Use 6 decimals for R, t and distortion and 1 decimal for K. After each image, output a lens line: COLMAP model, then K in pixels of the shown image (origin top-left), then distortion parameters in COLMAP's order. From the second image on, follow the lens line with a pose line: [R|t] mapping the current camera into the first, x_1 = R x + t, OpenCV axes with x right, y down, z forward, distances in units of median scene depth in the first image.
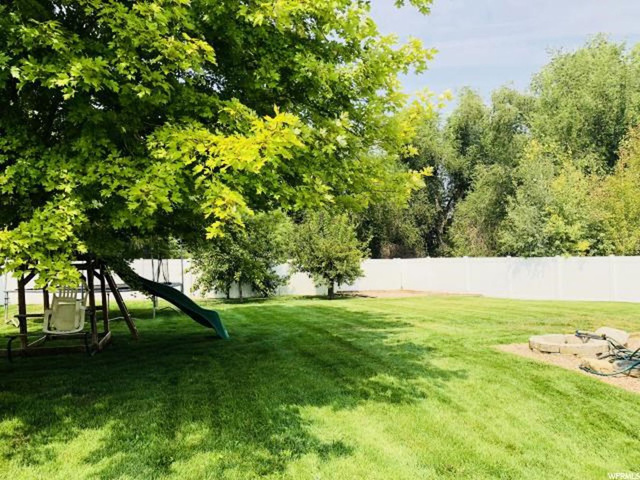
lens RADIAL K [[525.4, 0, 320.0], [0, 525.4, 240.0], [0, 0, 1]] dist [0.073806, -0.090827]
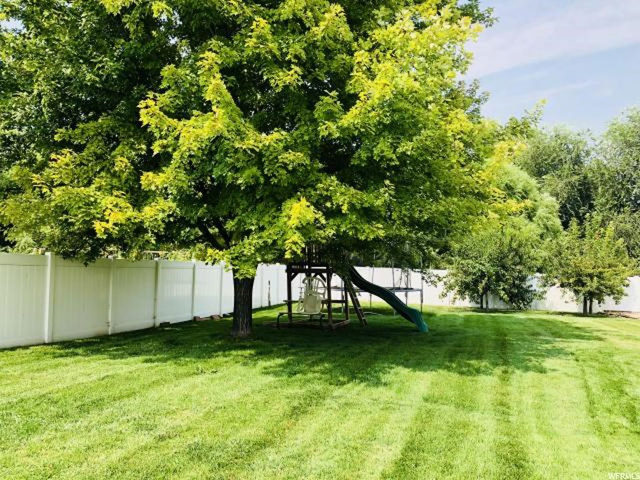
lens RADIAL K [[525.4, 0, 320.0], [0, 525.4, 240.0], [0, 0, 1]] dist [0.073806, -0.090827]
pose [[0.840310, 0.006857, -0.542062, 0.211030], [-0.018017, 0.999721, -0.015284, -0.007721], [0.541806, 0.022610, 0.840199, -0.136452]]
